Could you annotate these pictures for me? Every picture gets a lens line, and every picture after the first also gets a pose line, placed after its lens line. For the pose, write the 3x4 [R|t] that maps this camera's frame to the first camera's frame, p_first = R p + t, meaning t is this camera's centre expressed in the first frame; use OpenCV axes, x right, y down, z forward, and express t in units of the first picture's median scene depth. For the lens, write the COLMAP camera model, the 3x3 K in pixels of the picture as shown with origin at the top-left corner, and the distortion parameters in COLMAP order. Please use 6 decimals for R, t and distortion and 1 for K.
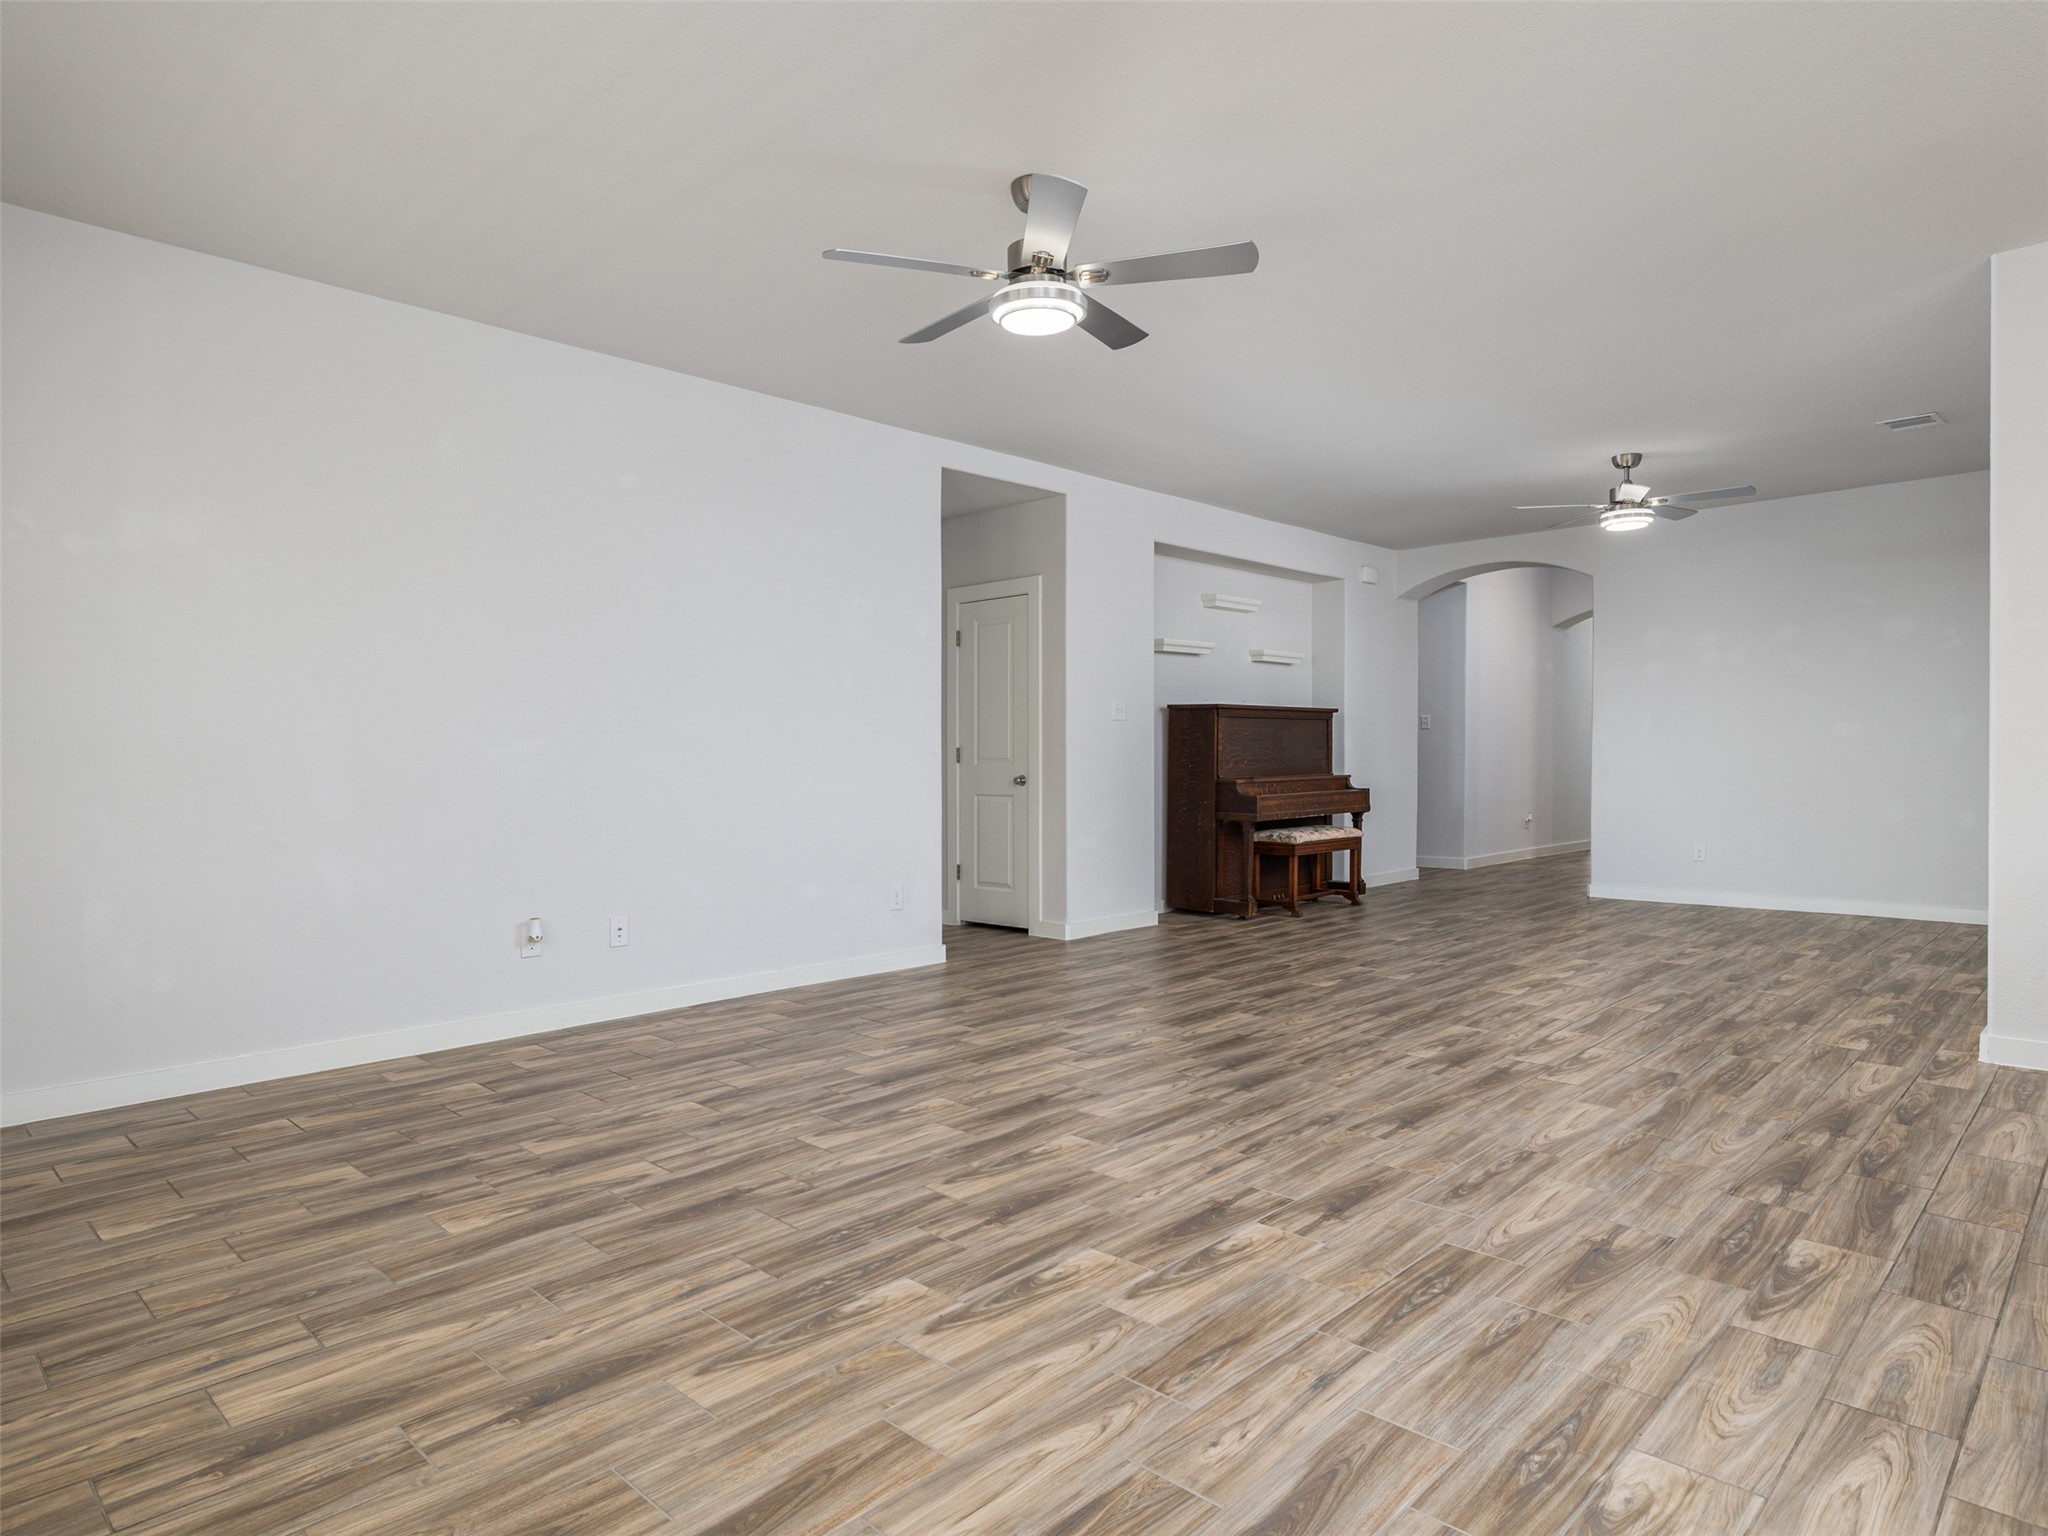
lens RADIAL K [[1189.7, 0, 1028.2], [0, 1189.7, 770.8], [0, 0, 1]] dist [-0.008023, 0.003317]
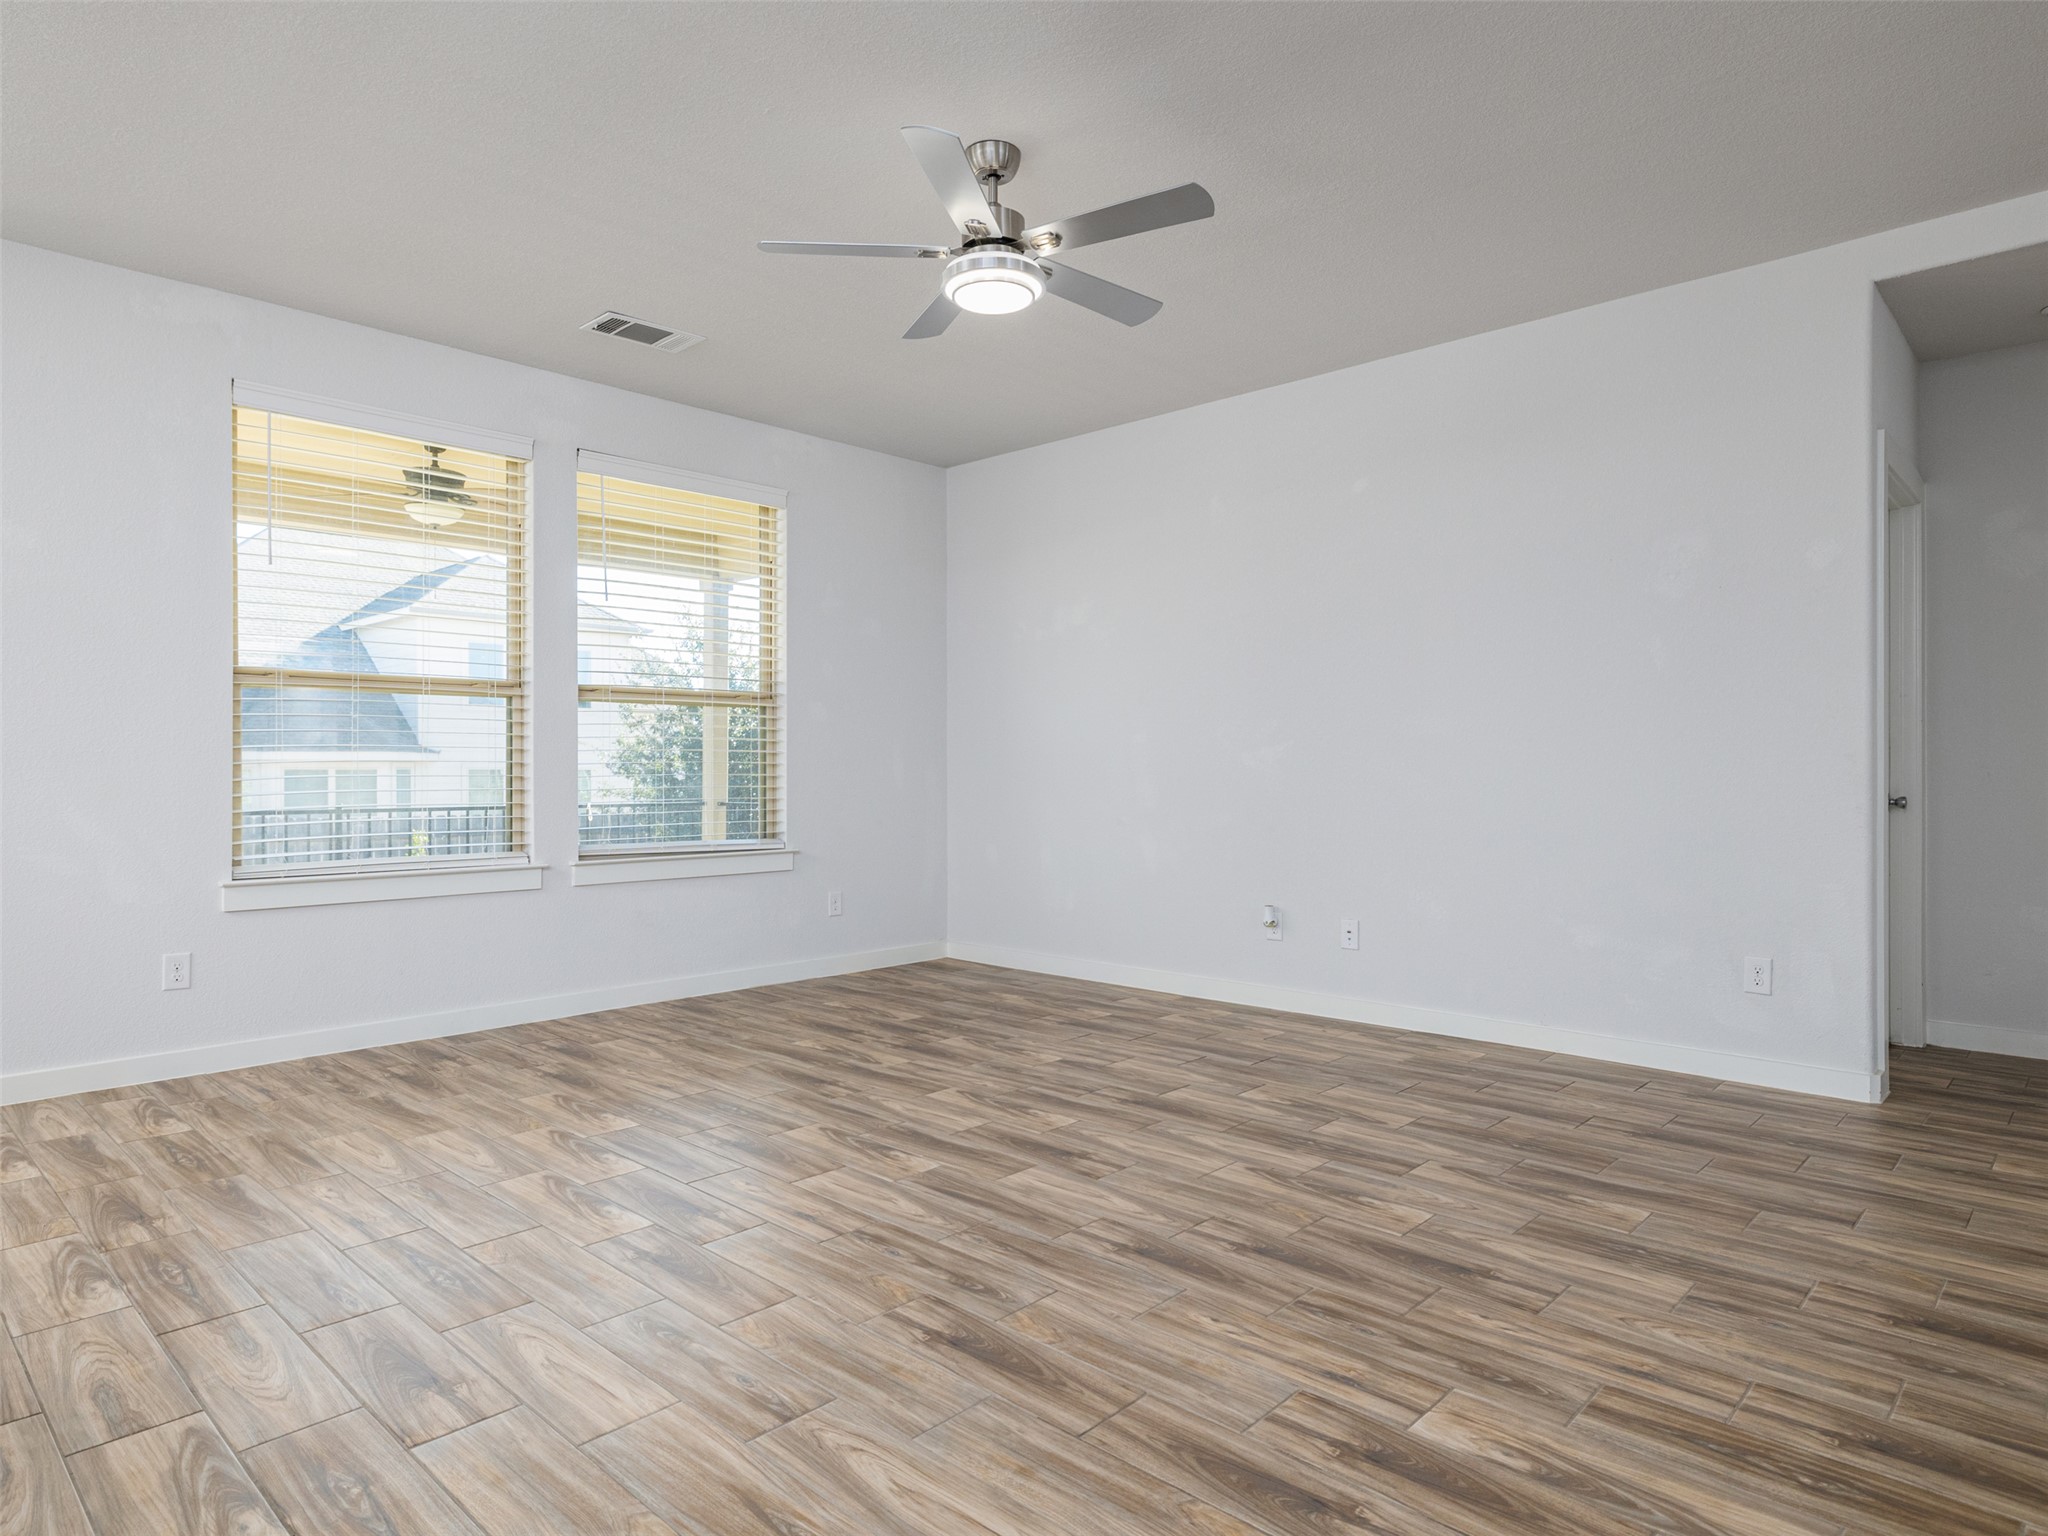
lens RADIAL K [[1189.7, 0, 1030.2], [0, 1189.7, 765.3], [0, 0, 1]] dist [-0.008023, 0.003317]
pose [[0.015819, 0.005398, -0.999860, 0.907350], [-0.012544, 0.999908, 0.005200, -0.013882], [0.999796, 0.012460, 0.015885, 0.979375]]
